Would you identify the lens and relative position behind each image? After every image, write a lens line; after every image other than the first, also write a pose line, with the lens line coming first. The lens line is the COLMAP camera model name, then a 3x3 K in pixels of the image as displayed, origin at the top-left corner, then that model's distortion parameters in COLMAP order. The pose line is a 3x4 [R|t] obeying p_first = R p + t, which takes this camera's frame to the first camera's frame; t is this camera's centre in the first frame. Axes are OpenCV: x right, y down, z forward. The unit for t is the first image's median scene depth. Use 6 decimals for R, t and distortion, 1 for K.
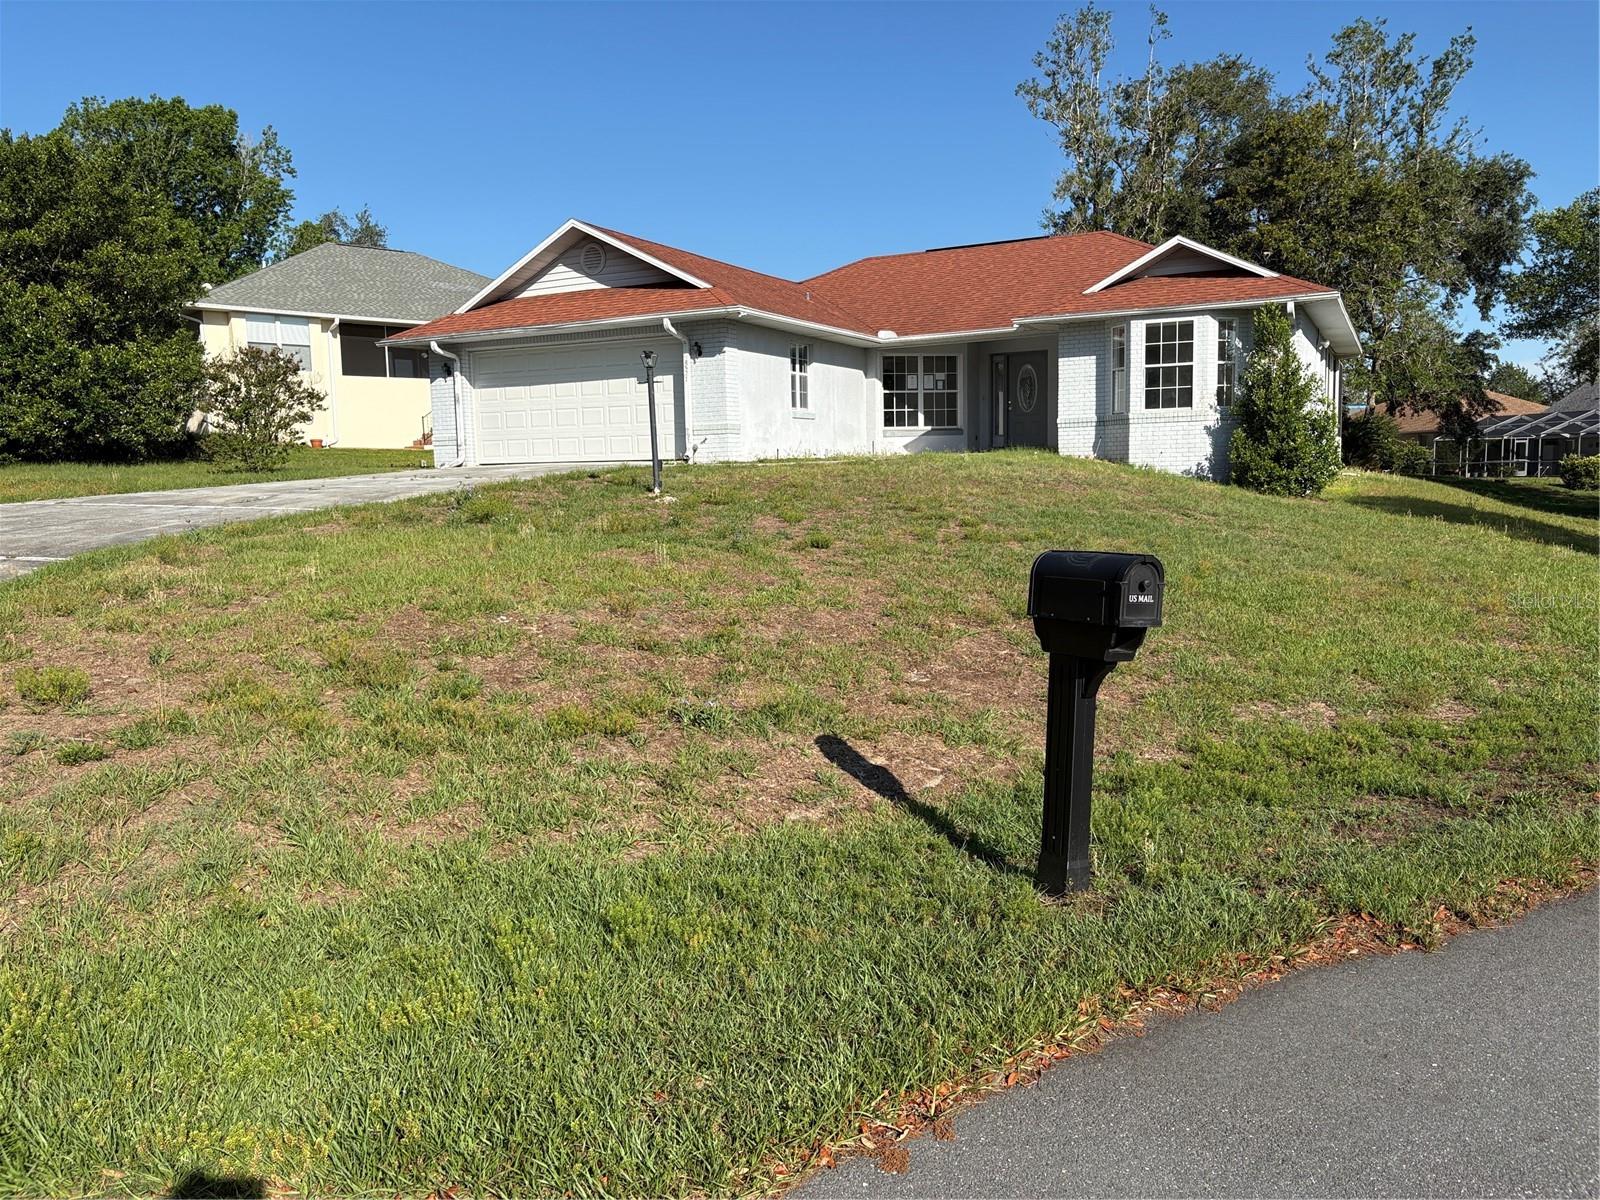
lens RADIAL K [[1209.9, 0, 793.2], [0, 1209.9, 609.4], [0, 0, 1]] dist [-0.031579, -0.017970]
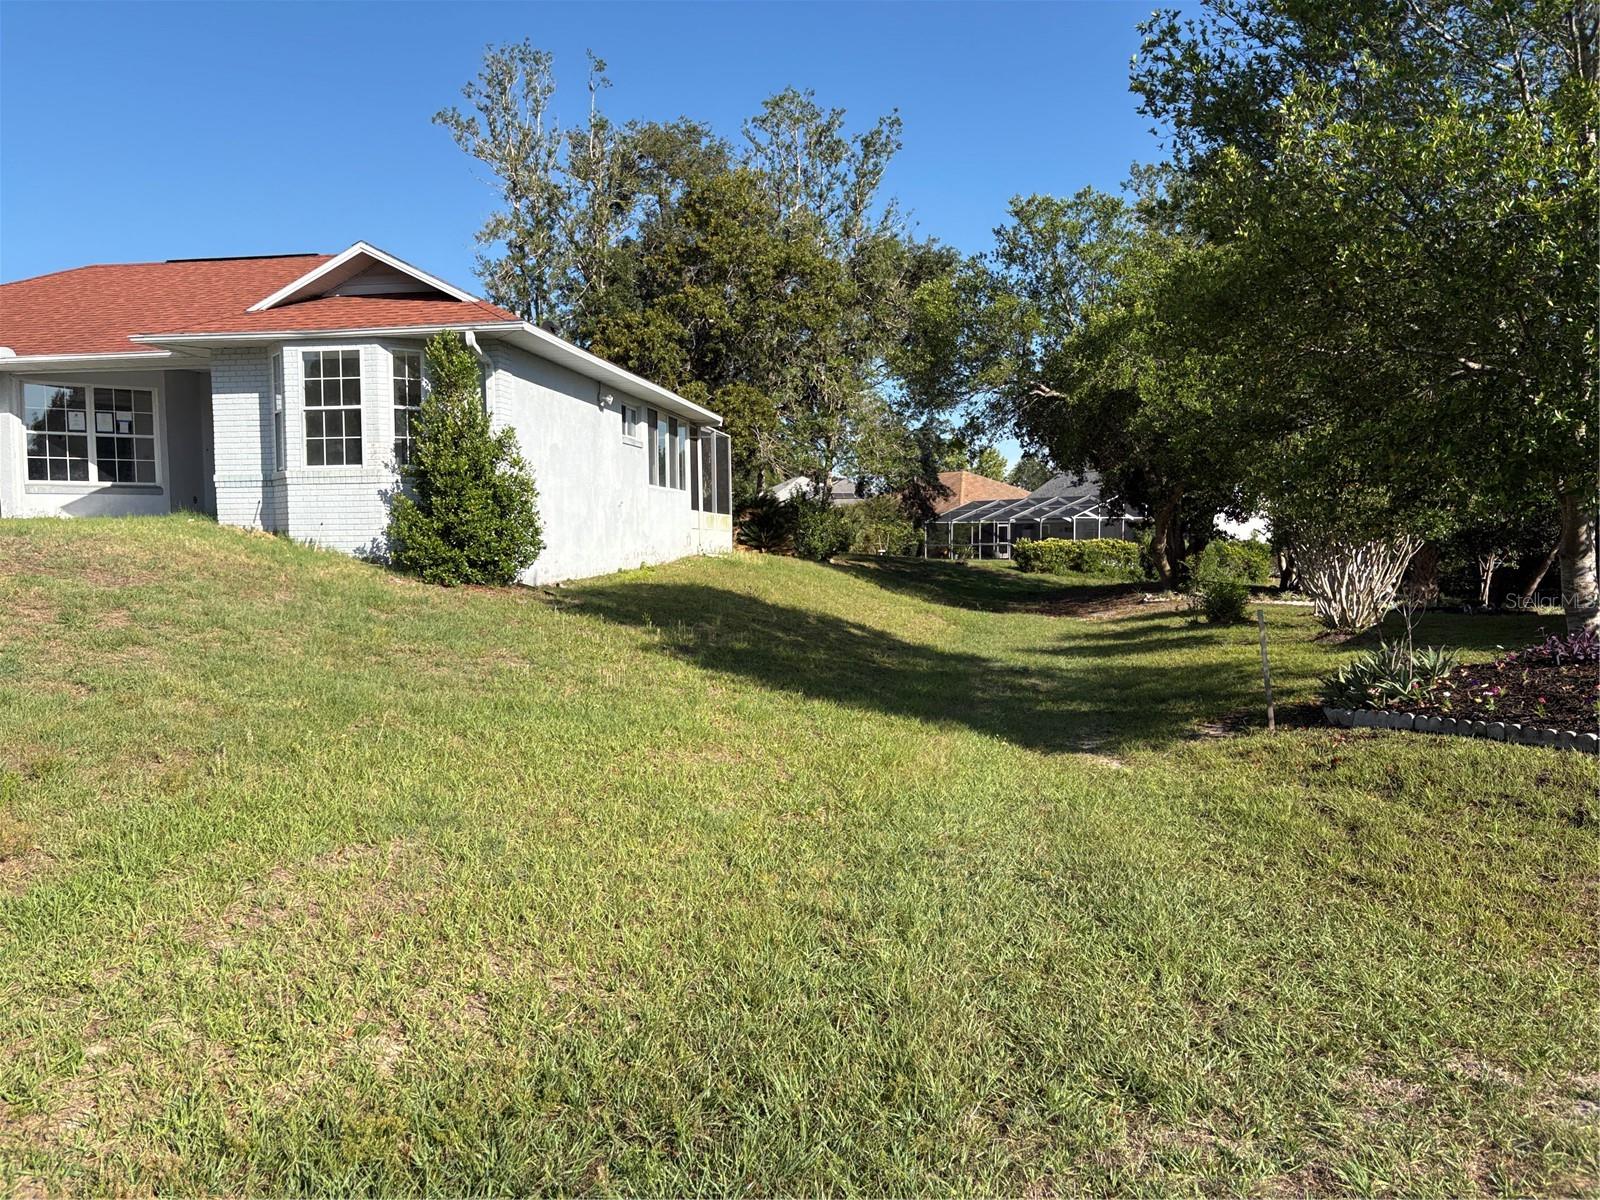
lens RADIAL K [[1209.9, 0, 804.9], [0, 1209.9, 593.1], [0, 0, 1]] dist [-0.031579, -0.017970]
pose [[0.942227, 0.011637, 0.334773, 0.314908], [0.012402, 0.997499, -0.069580, -0.029792], [-0.334745, 0.069712, 0.939726, 0.190462]]
